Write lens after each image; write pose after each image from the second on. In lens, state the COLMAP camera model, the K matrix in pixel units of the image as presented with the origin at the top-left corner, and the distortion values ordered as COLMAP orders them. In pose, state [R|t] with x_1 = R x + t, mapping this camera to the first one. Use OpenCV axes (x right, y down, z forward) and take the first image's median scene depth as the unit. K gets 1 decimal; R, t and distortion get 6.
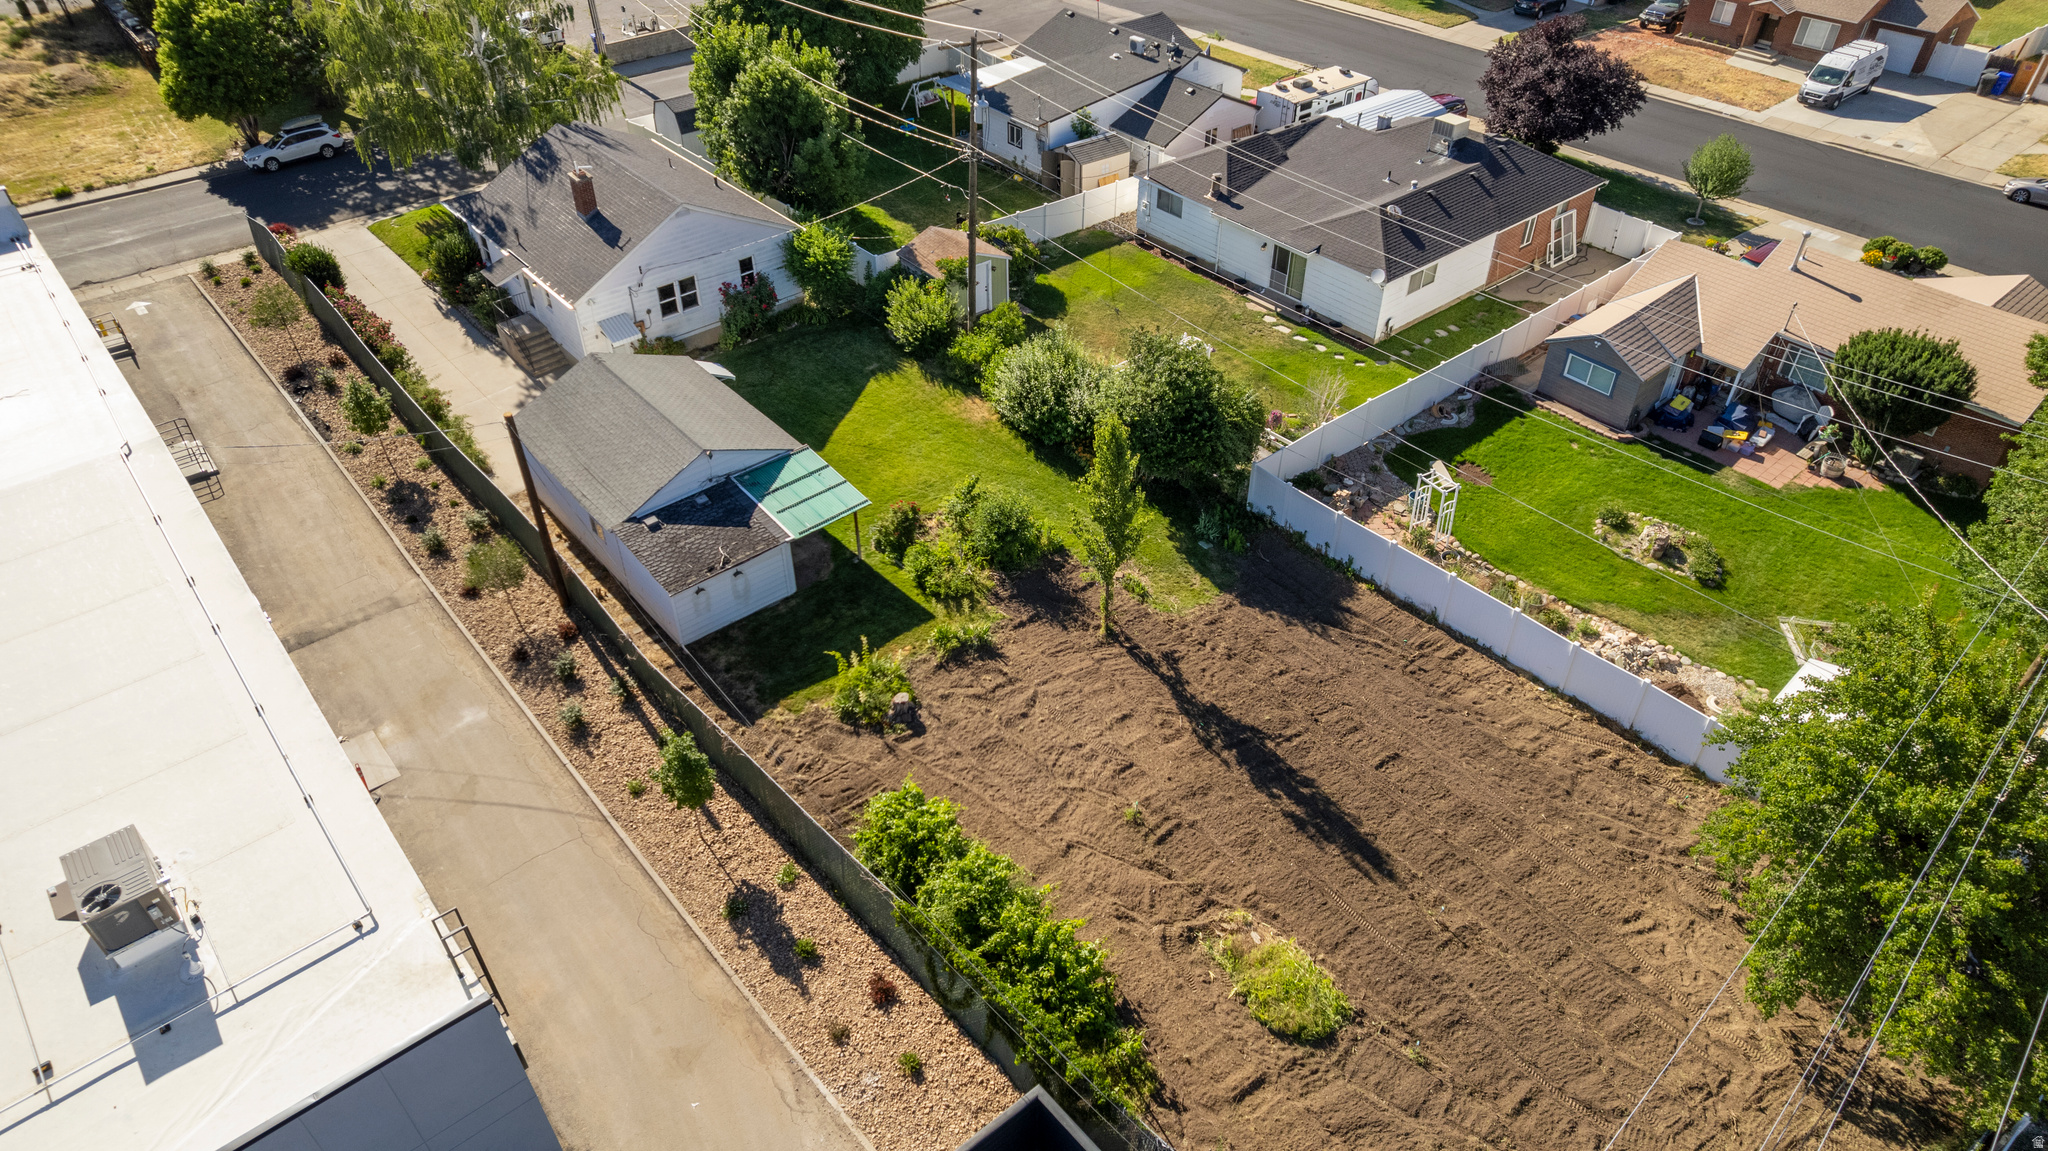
lens RADIAL K [[1308.7, 0, 1028.4], [0, 1308.7, 581.7], [0, 0, 1]] dist [-0.074611, 0.068947]
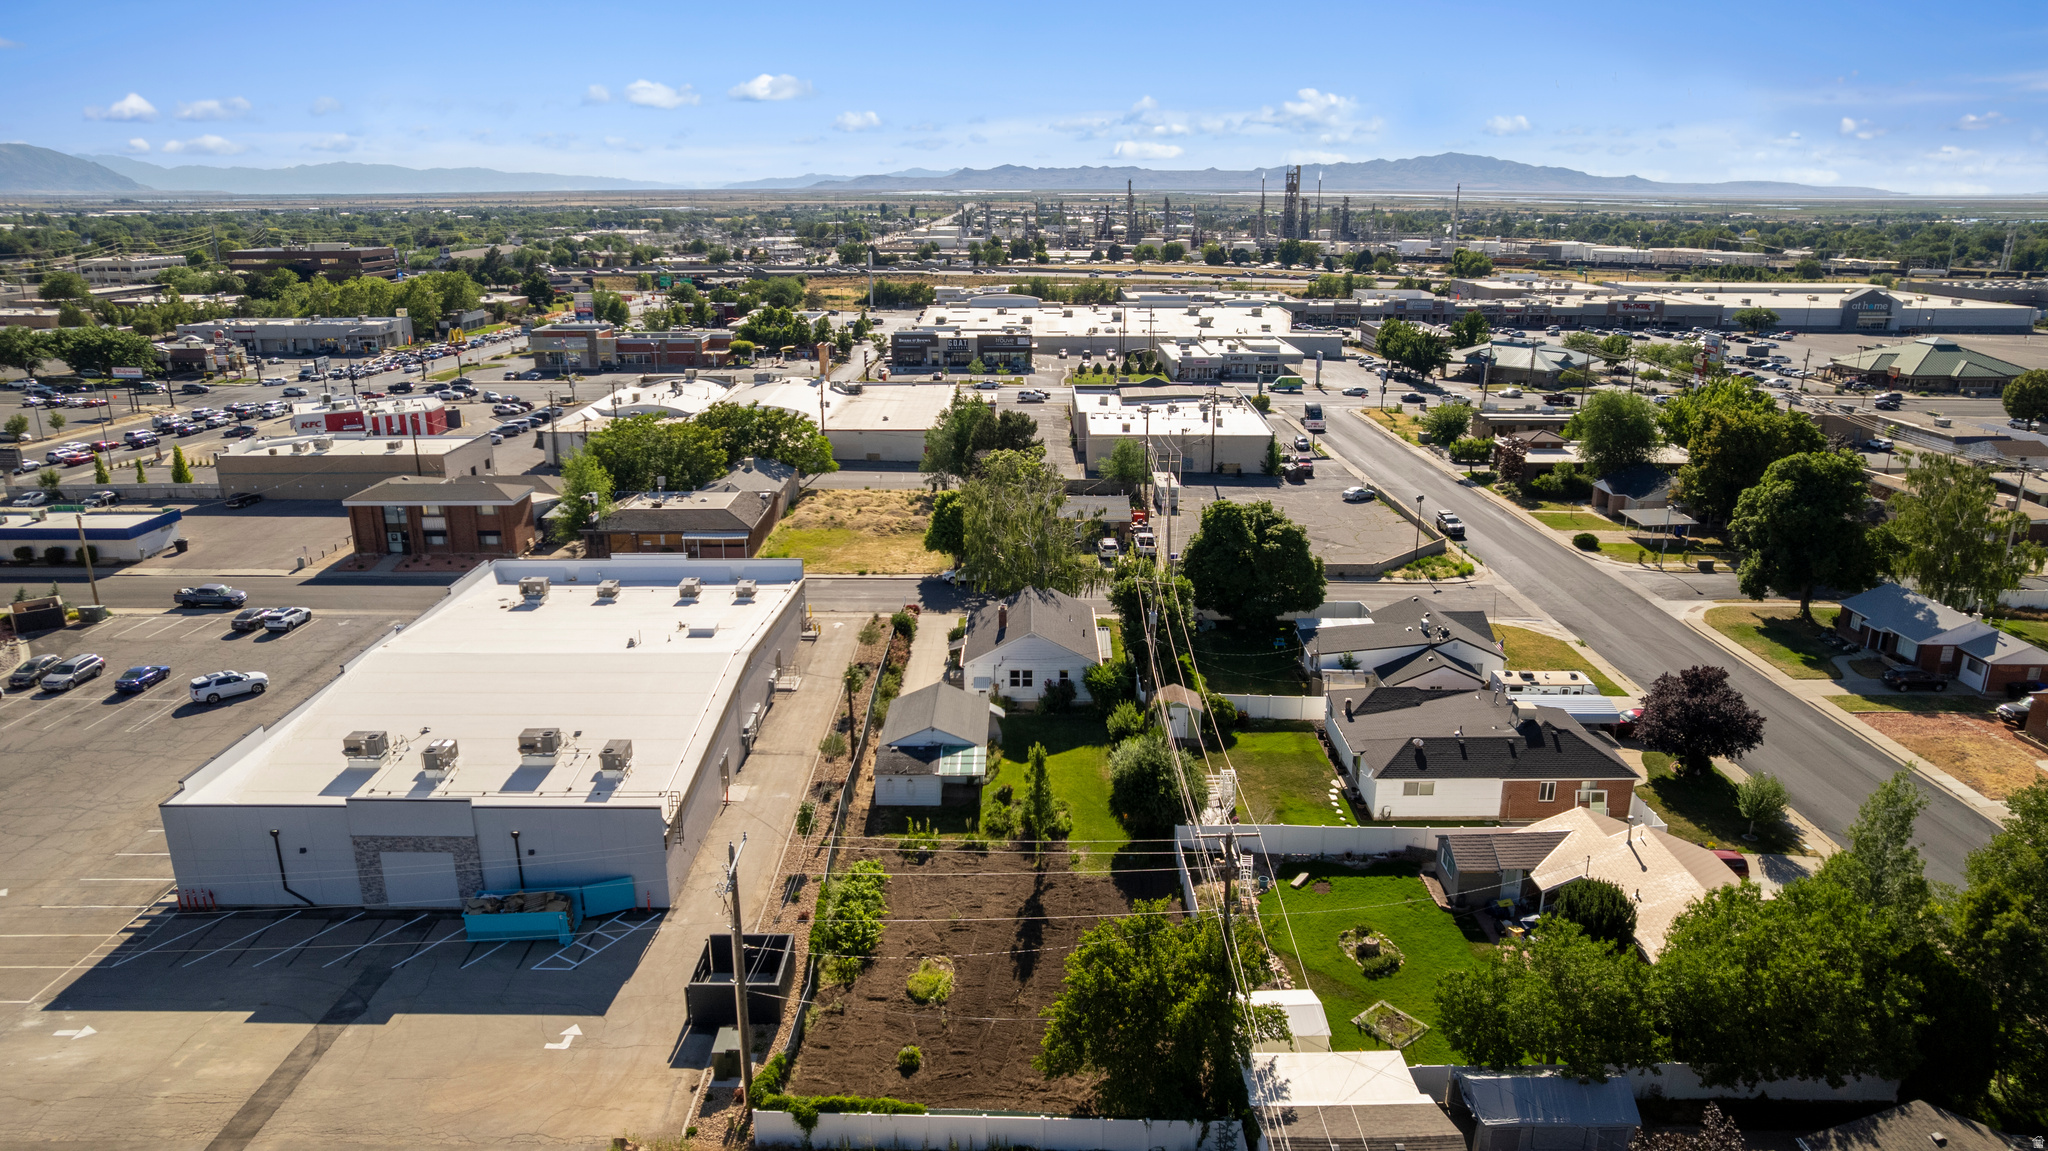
lens RADIAL K [[1308.7, 0, 1028.4], [0, 1308.7, 581.7], [0, 0, 1]] dist [-0.074611, 0.068947]
pose [[0.762369, 0.190443, -0.618486, 0.784955], [-0.411301, 0.880451, -0.235878, 0.087401], [0.499625, 0.434210, 0.749557, -0.417539]]
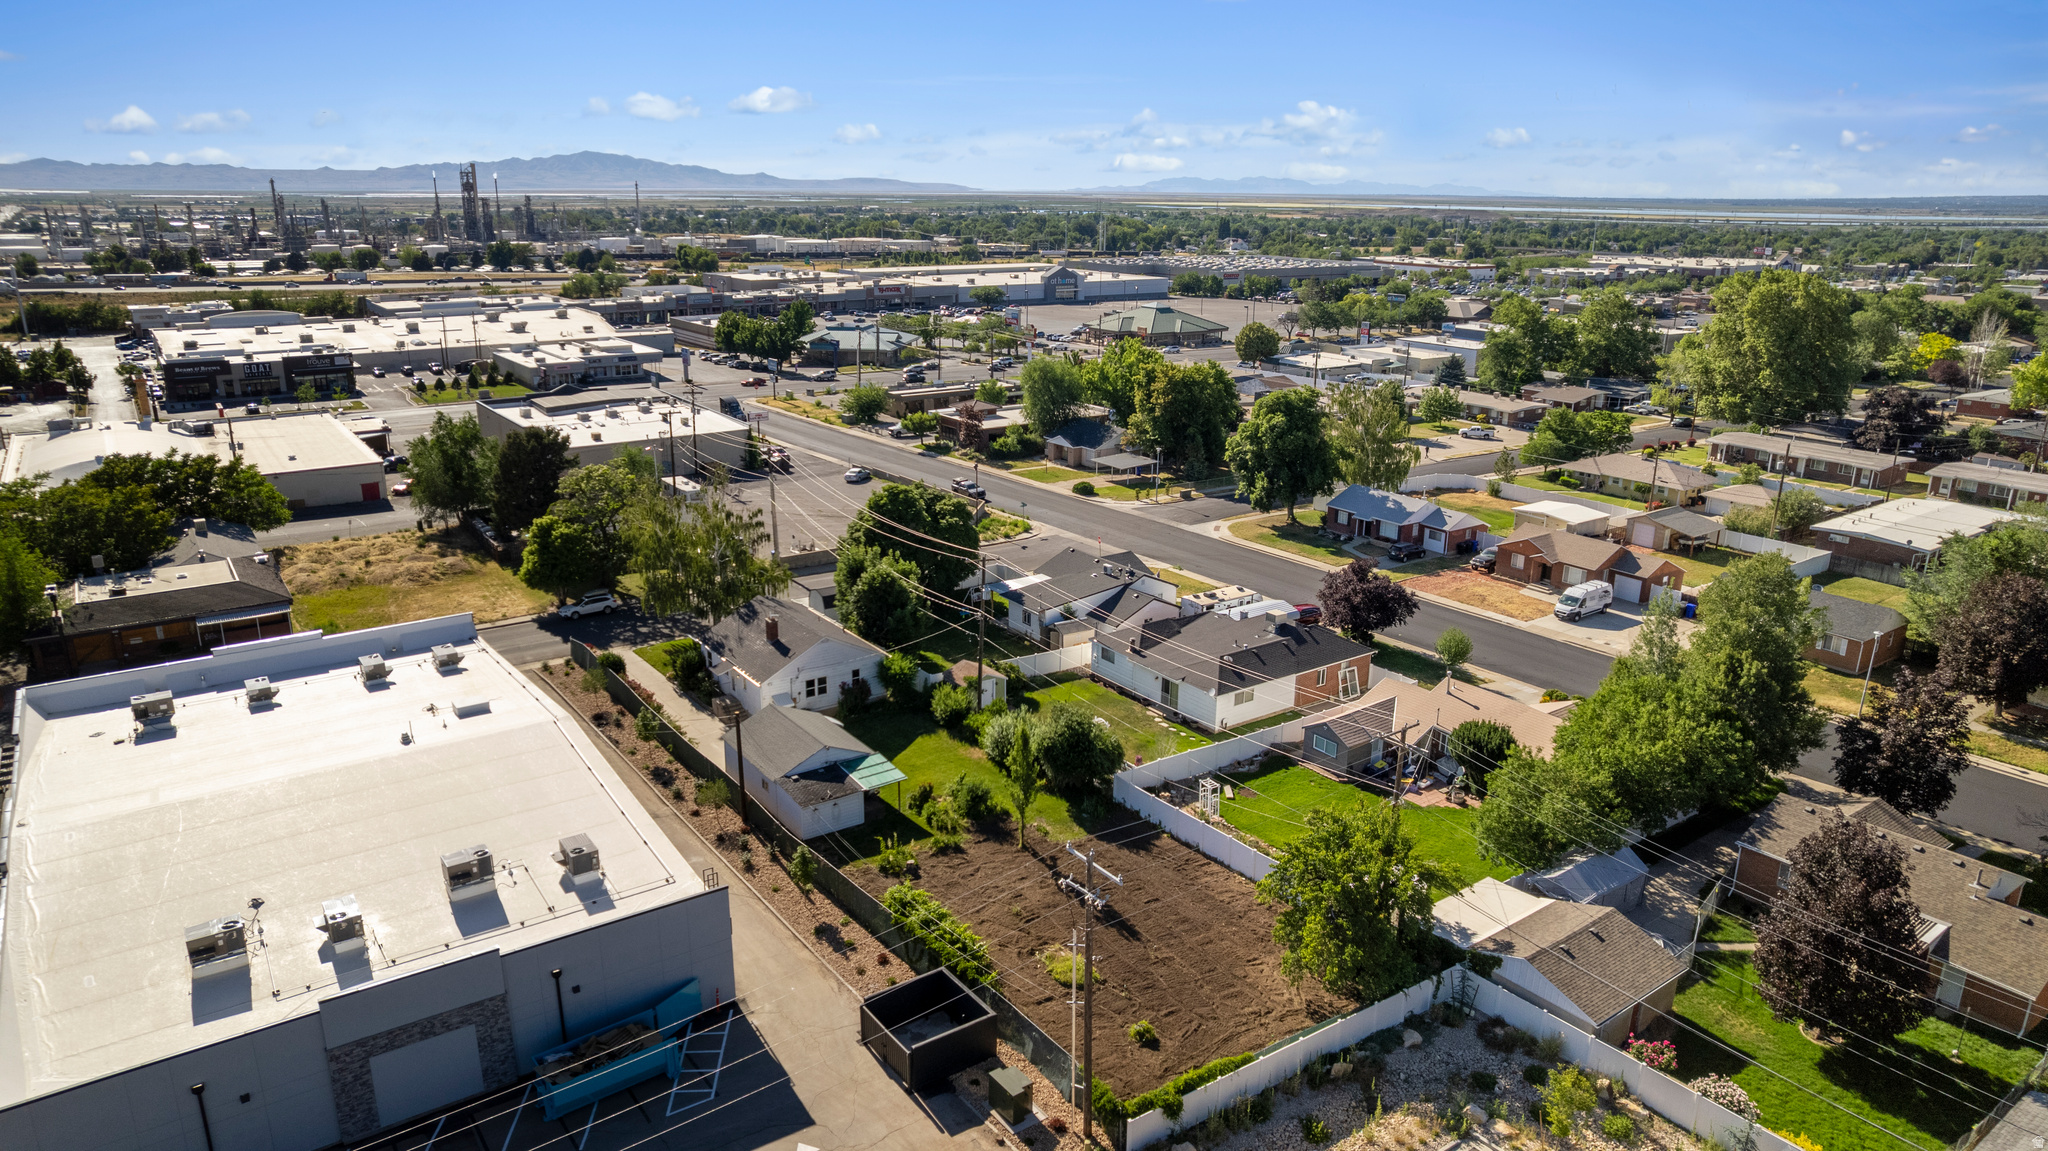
lens RADIAL K [[1308.7, 0, 1028.4], [0, 1308.7, 581.7], [0, 0, 1]] dist [-0.074611, 0.068947]
pose [[0.996223, 0.034509, -0.079684, 0.142074], [-0.062376, 0.922800, -0.380198, 0.278431], [0.060412, 0.383732, 0.921466, -0.618457]]
